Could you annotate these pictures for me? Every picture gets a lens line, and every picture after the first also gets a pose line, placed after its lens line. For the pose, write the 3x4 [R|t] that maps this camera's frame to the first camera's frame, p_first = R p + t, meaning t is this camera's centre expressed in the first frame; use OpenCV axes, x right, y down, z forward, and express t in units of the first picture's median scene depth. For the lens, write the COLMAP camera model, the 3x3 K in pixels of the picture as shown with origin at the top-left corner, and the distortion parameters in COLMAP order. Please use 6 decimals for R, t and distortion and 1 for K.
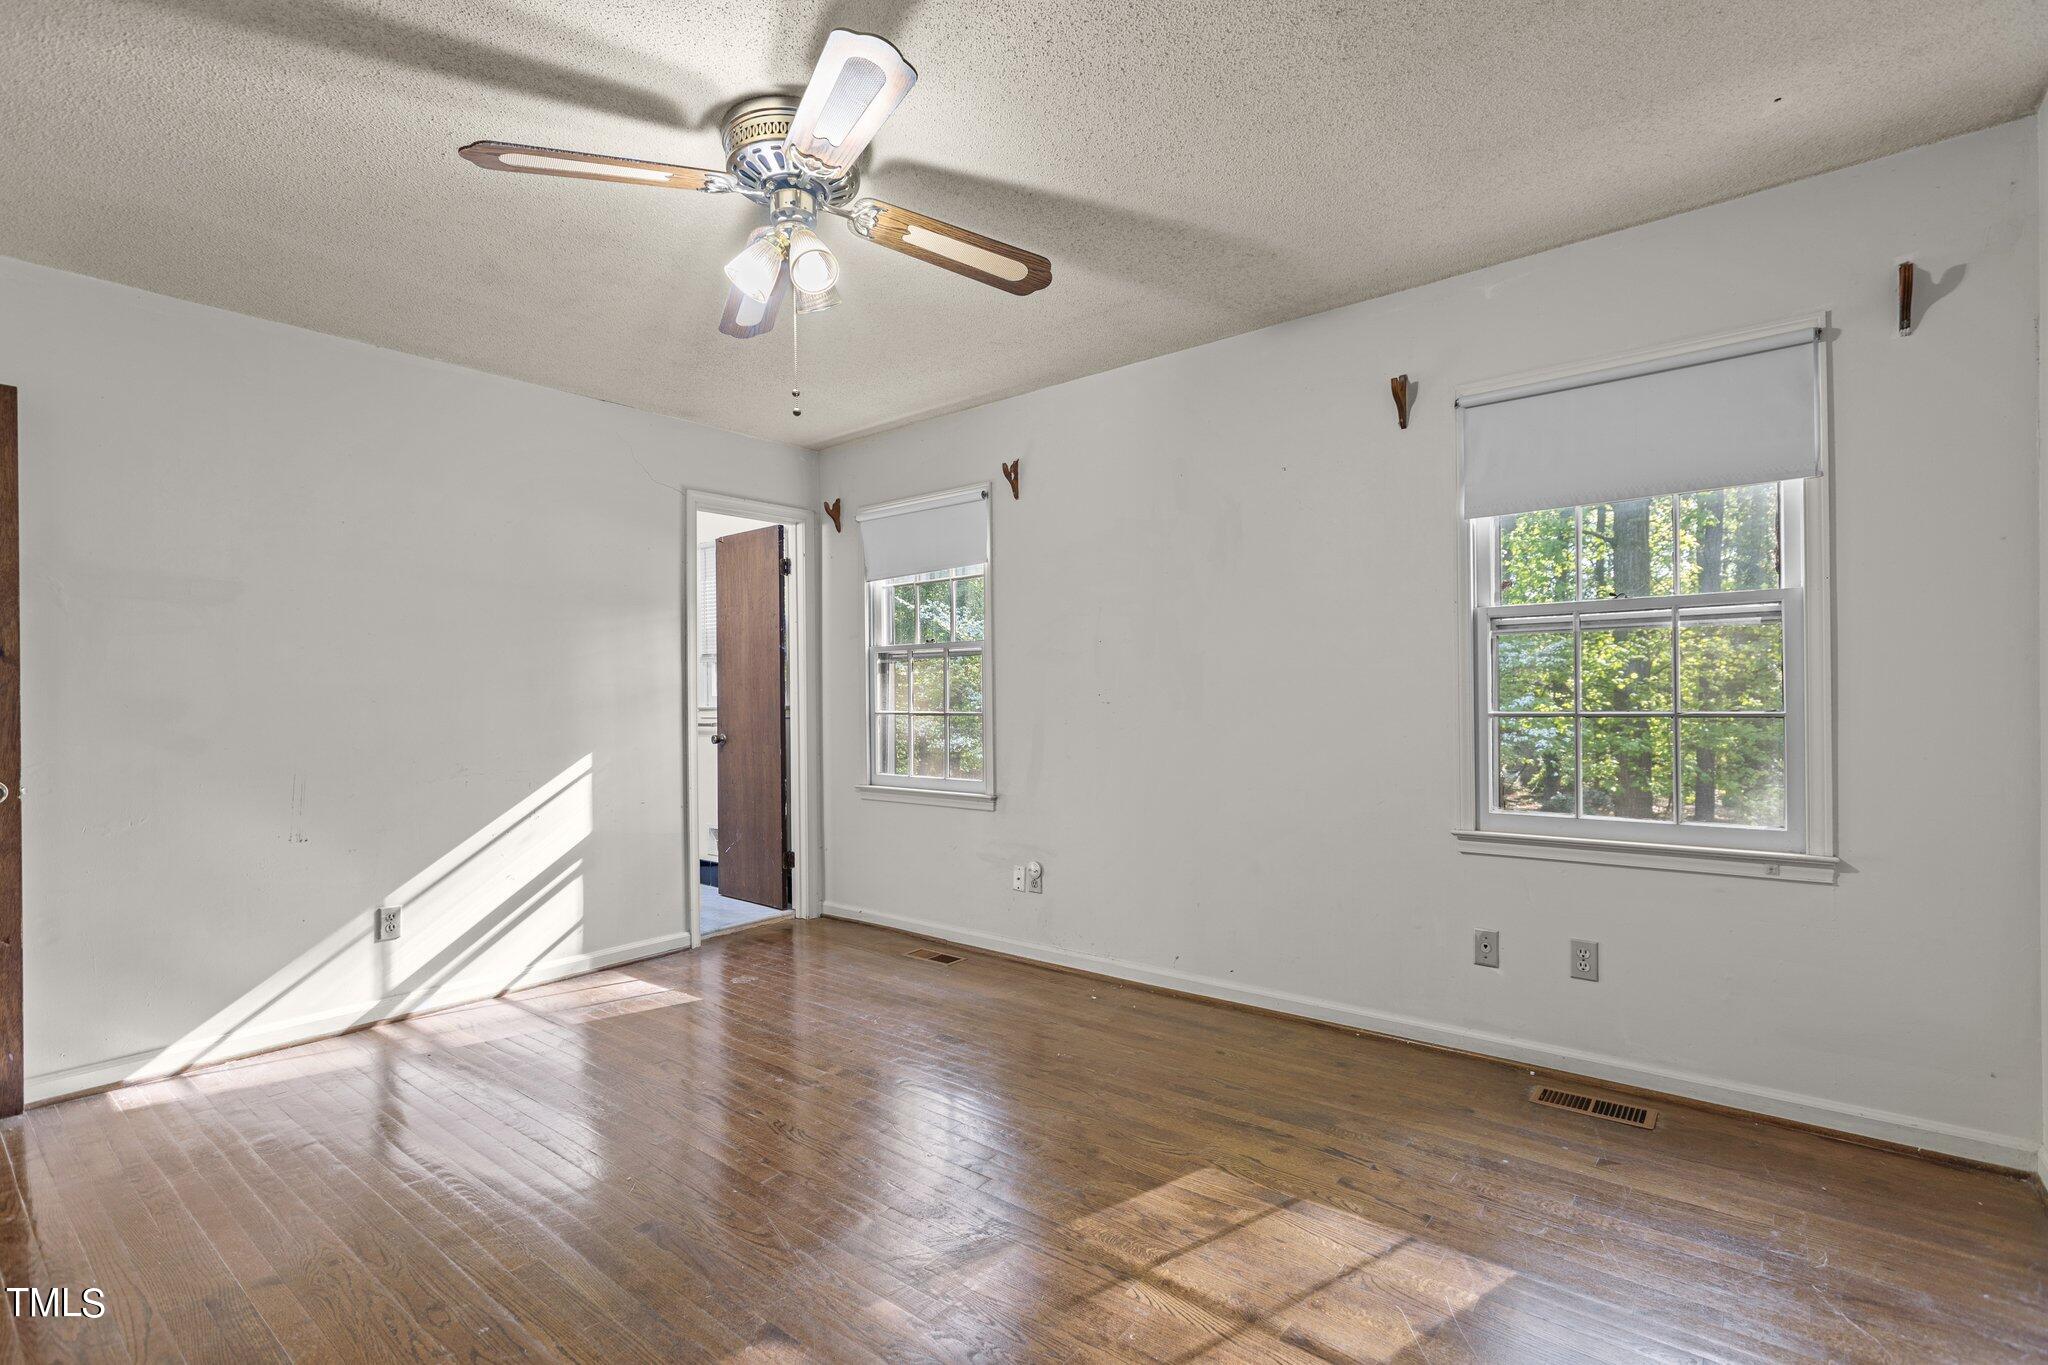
lens RADIAL K [[948.1, 0, 1024.0], [0, 948.1, 682.5], [0, 0, 1]] dist [-0.004113, -0.000295]
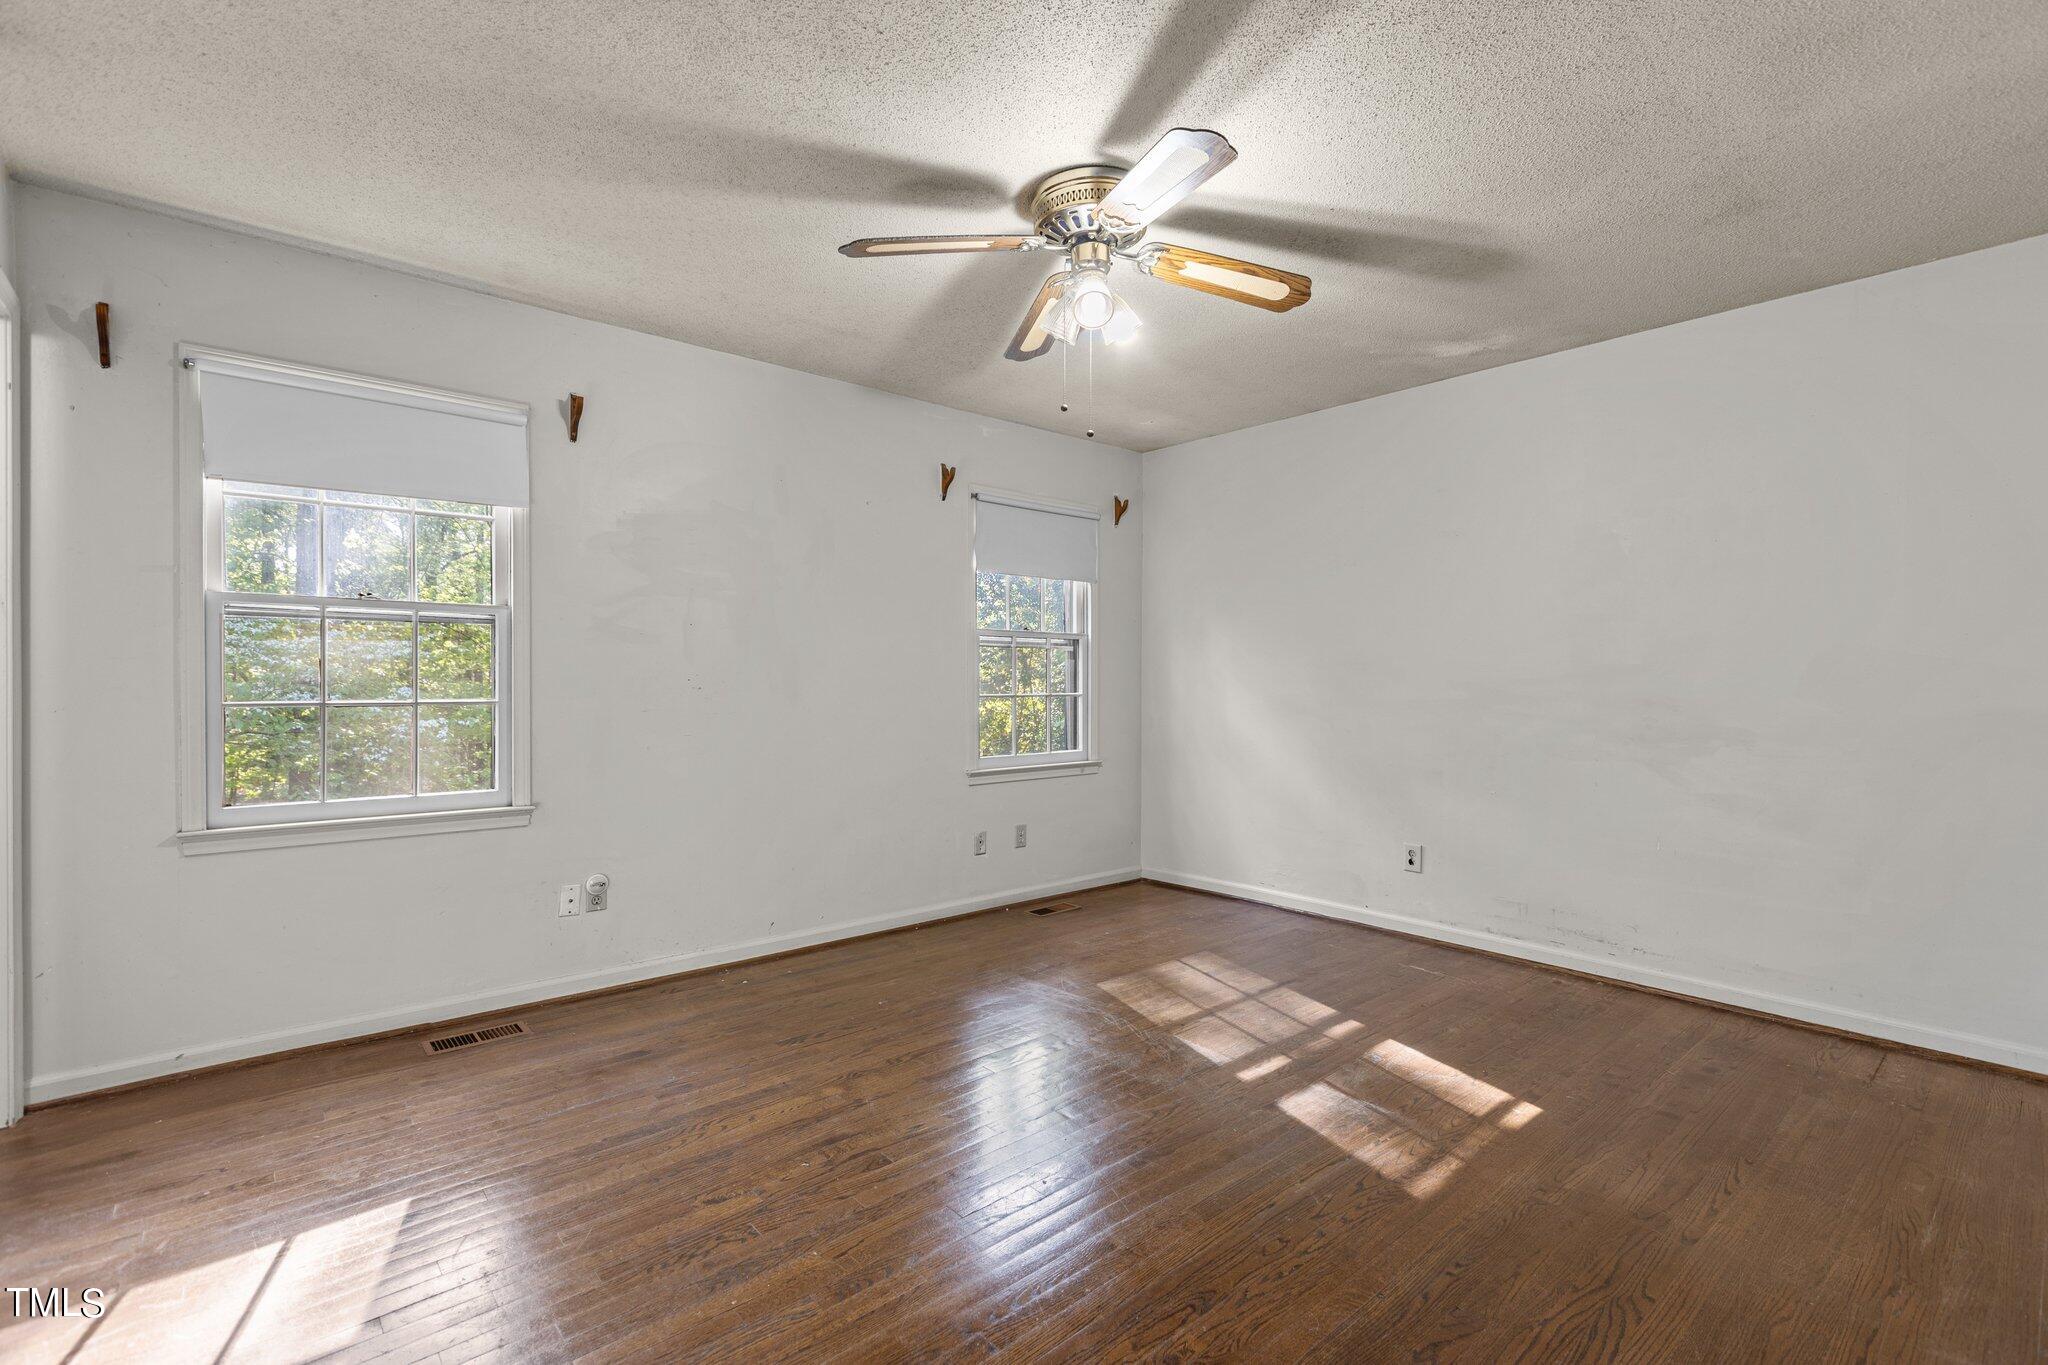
lens RADIAL K [[925.2, 0, 1024.4], [0, 925.2, 679.0], [0, 0, 1]] dist [0.003842, 0.000174]
pose [[0.175522, 0.012513, 0.984396, -0.875446], [-0.018930, 0.999777, -0.009333, 0.015489], [-0.984293, -0.016996, 0.175720, 0.560996]]
